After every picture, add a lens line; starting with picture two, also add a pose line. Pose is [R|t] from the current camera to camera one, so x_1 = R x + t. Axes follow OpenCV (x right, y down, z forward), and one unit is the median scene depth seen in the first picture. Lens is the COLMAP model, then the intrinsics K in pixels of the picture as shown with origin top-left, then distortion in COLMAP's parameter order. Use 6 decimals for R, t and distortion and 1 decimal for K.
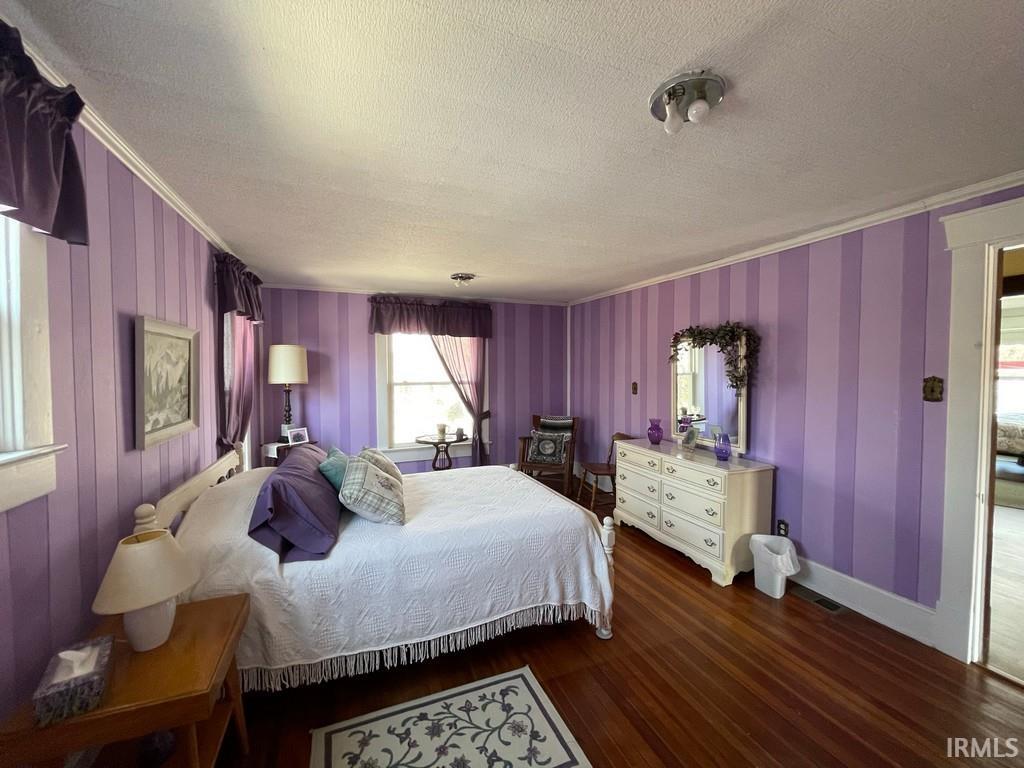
lens RADIAL K [[410.0, 0, 507.9], [0, 410.0, 383.6], [0, 0, 1]] dist [-0.003534, 0.000541]
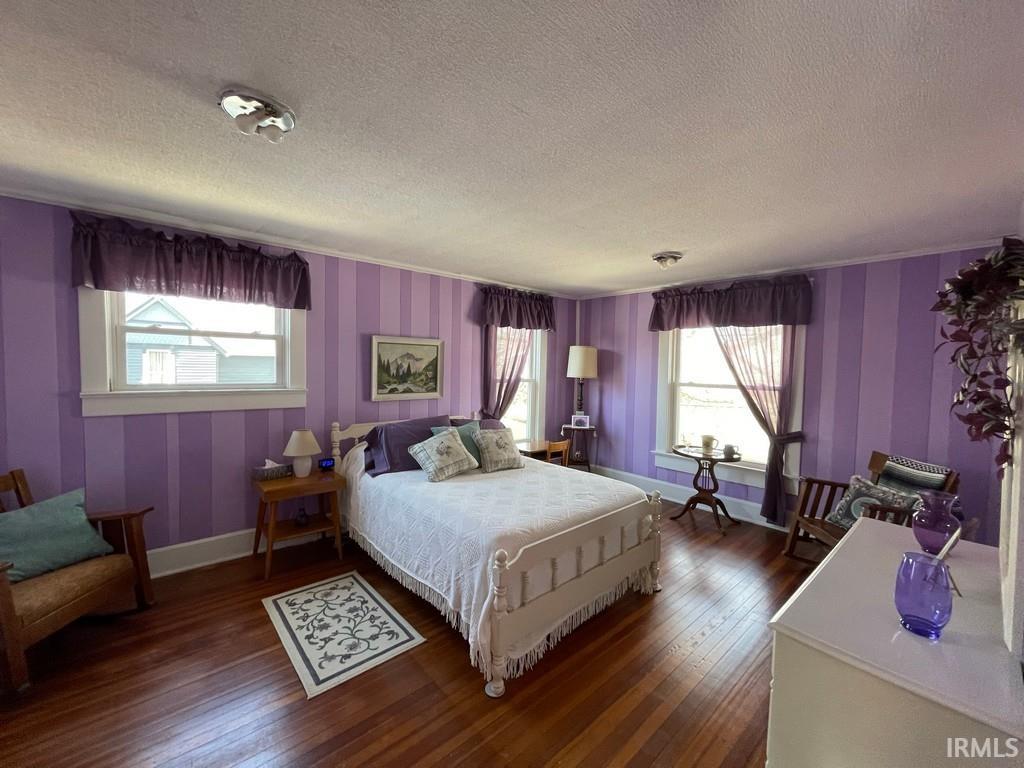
lens RADIAL K [[410.0, 0, 508.7], [0, 410.0, 380.0], [0, 0, 1]] dist [-0.003534, 0.000541]
pose [[0.341382, 0.044215, -0.938884, 0.483960], [-0.054511, 0.998143, 0.027185, -0.013398], [0.938343, 0.041899, 0.343158, 0.356078]]
